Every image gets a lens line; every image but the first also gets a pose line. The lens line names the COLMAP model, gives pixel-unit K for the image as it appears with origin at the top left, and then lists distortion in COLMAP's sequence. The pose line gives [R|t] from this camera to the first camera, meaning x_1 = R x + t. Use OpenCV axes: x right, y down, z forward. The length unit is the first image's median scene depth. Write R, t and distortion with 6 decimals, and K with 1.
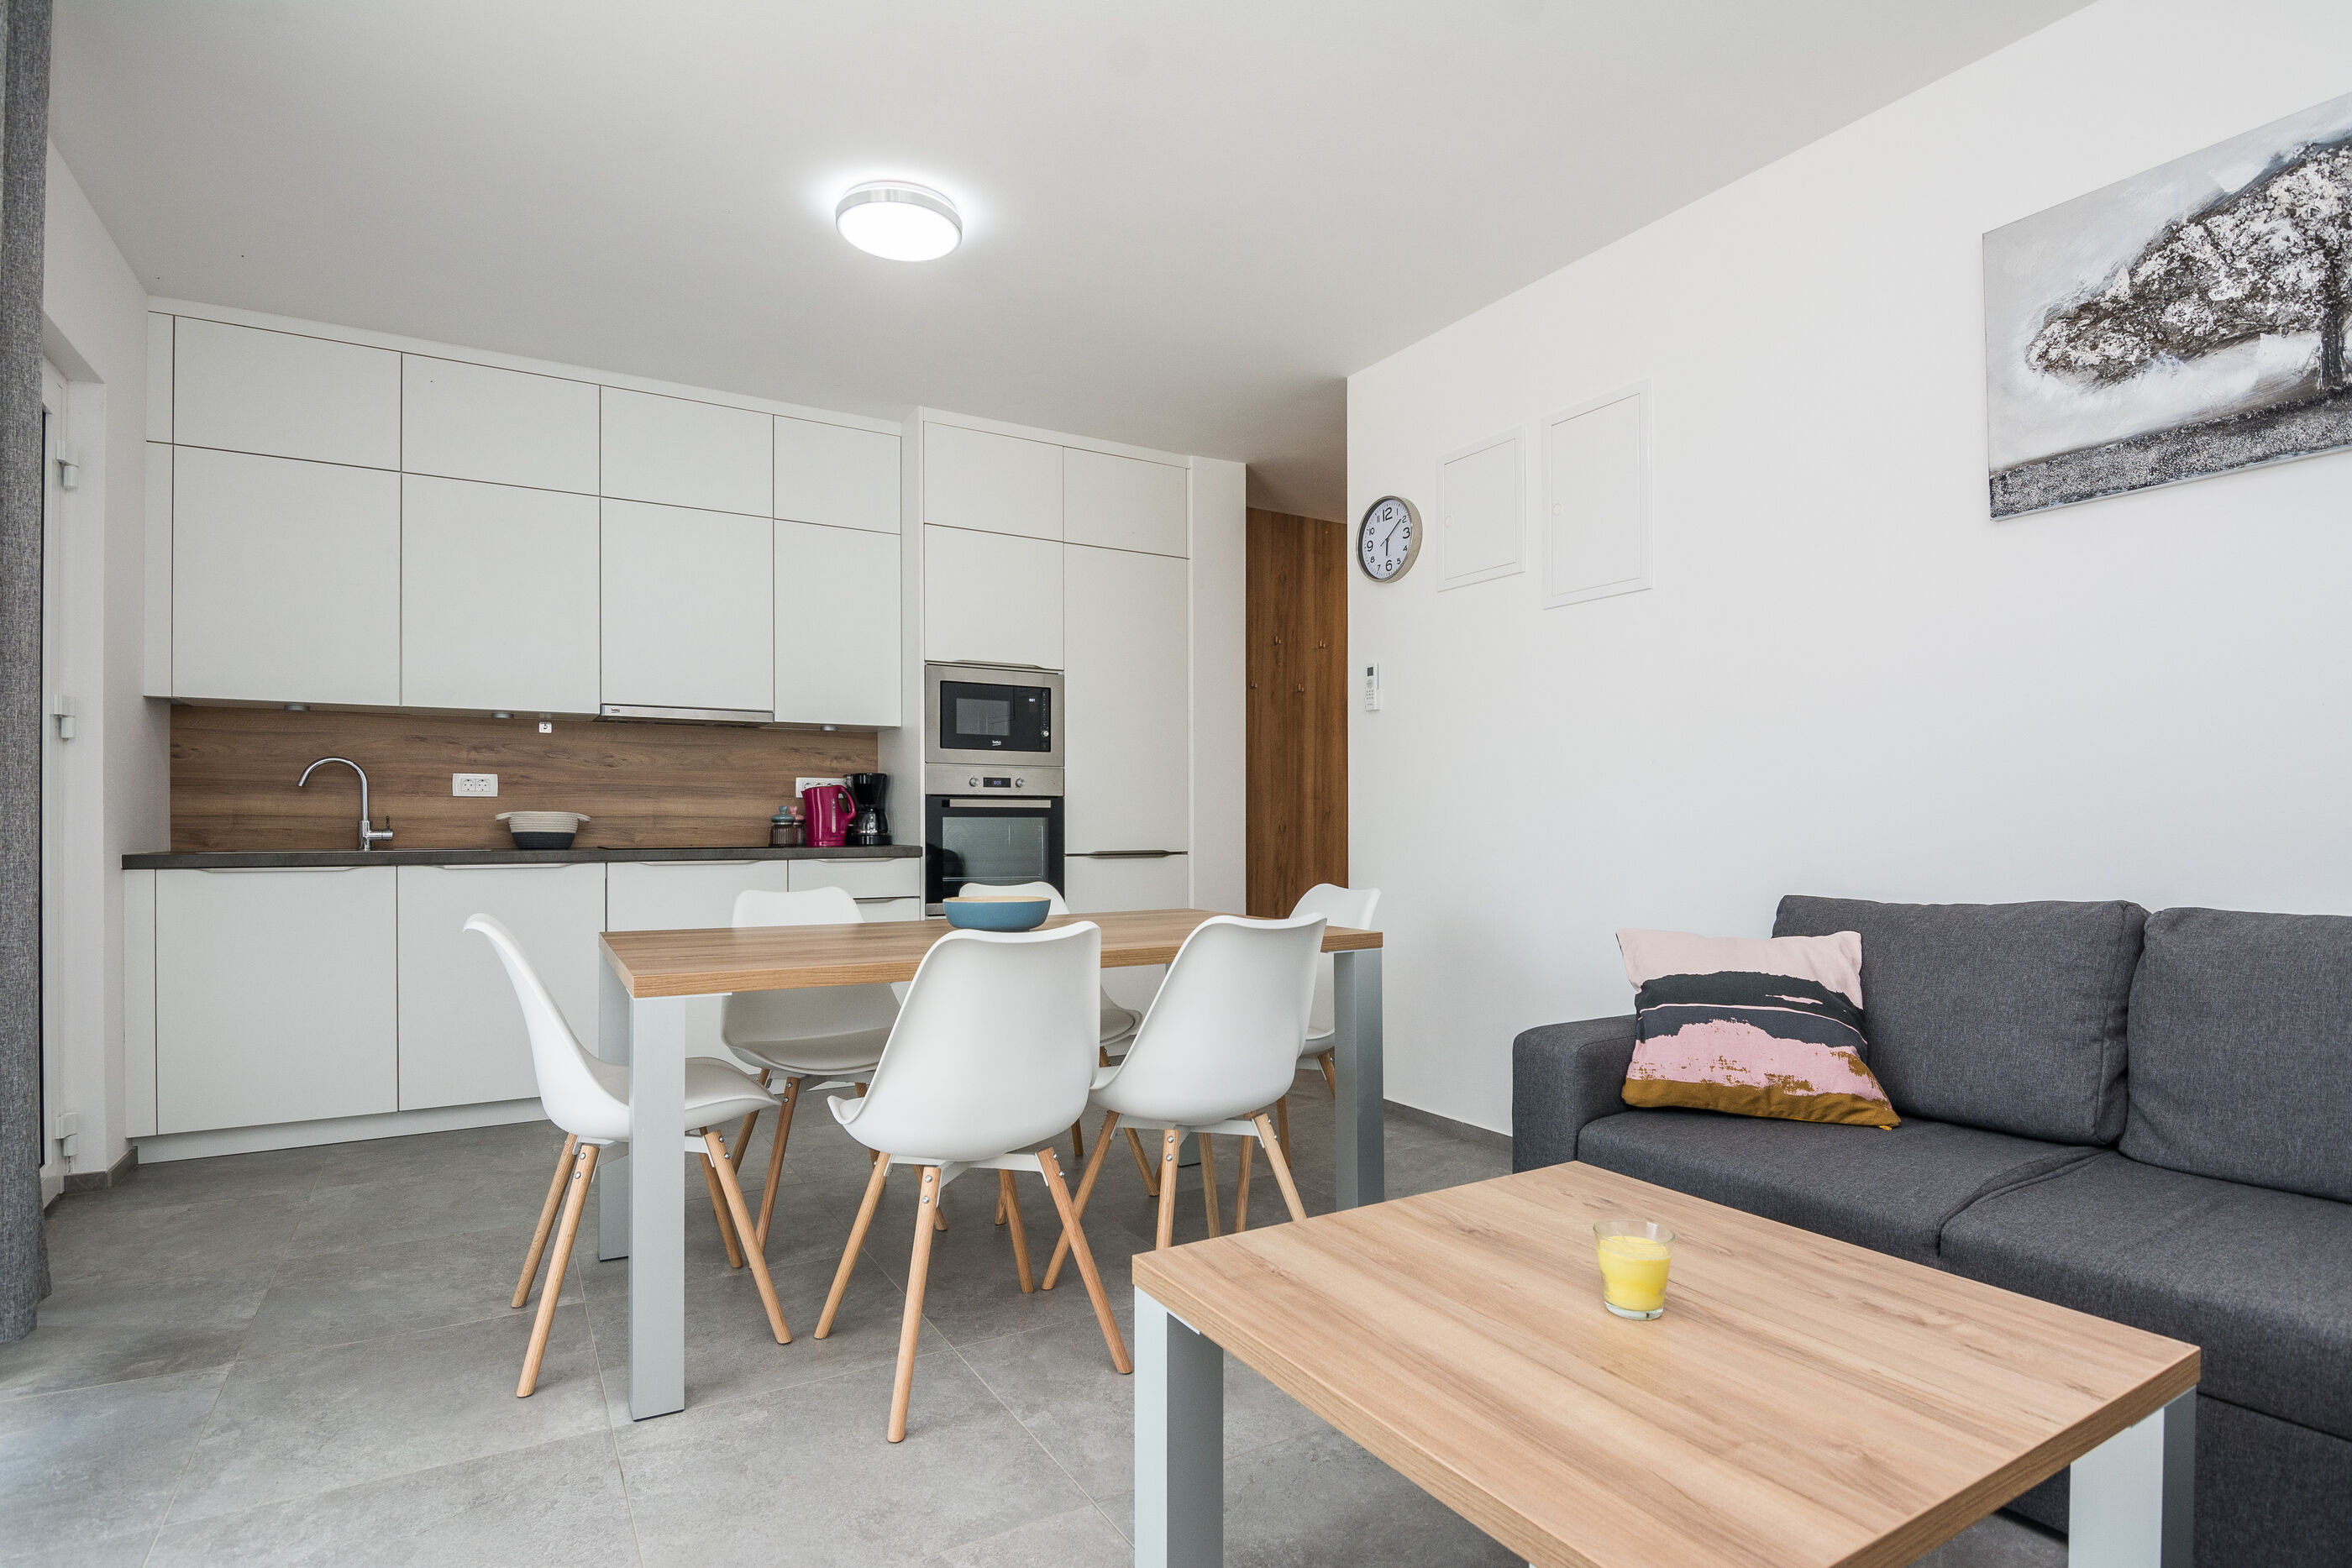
lens RADIAL K [[1156.1, 0, 1160.9], [0, 1156.1, 810.5], [0, 0, 1]] dist [-0.014117, -0.004140]
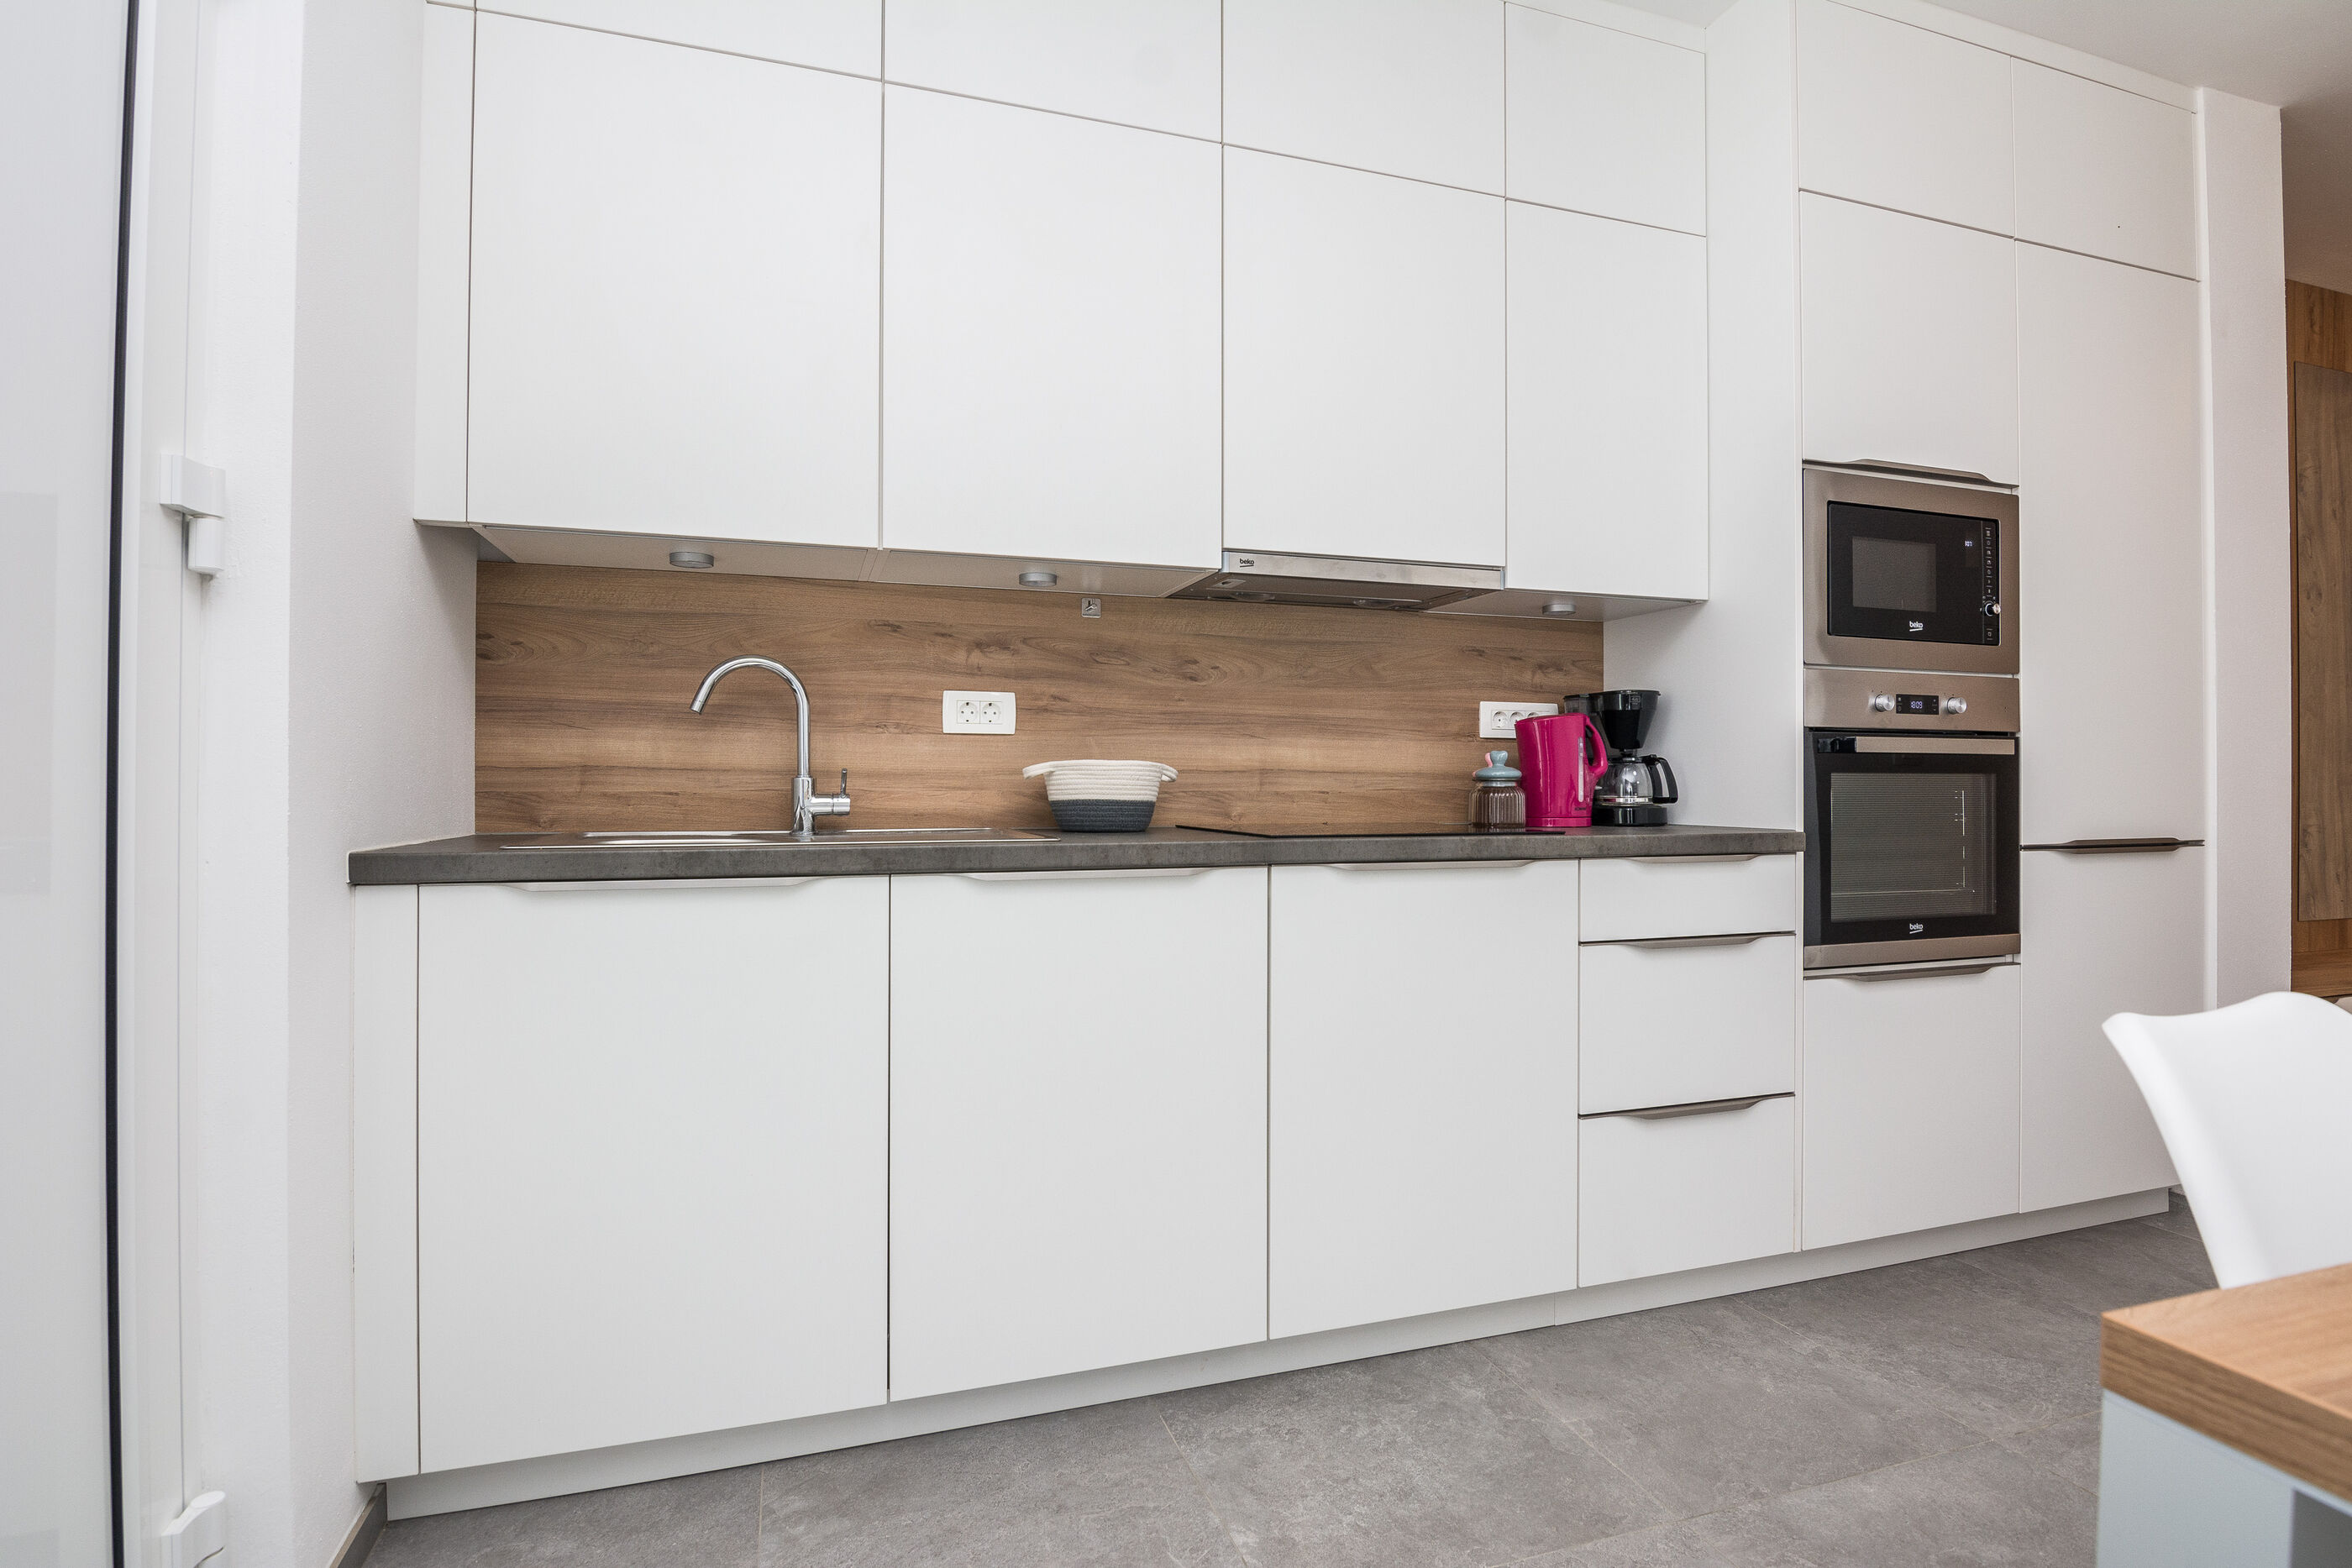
lens RADIAL K [[1152.9, 0, 1180.9], [0, 1152.9, 778.8], [0, 0, 1]] dist [-0.000476, -0.000974]
pose [[0.977857, 0.002028, -0.209262, -0.367084], [-0.000474, 0.999972, 0.007475, 0.004753], [0.209272, -0.007211, 0.977831, 0.459252]]
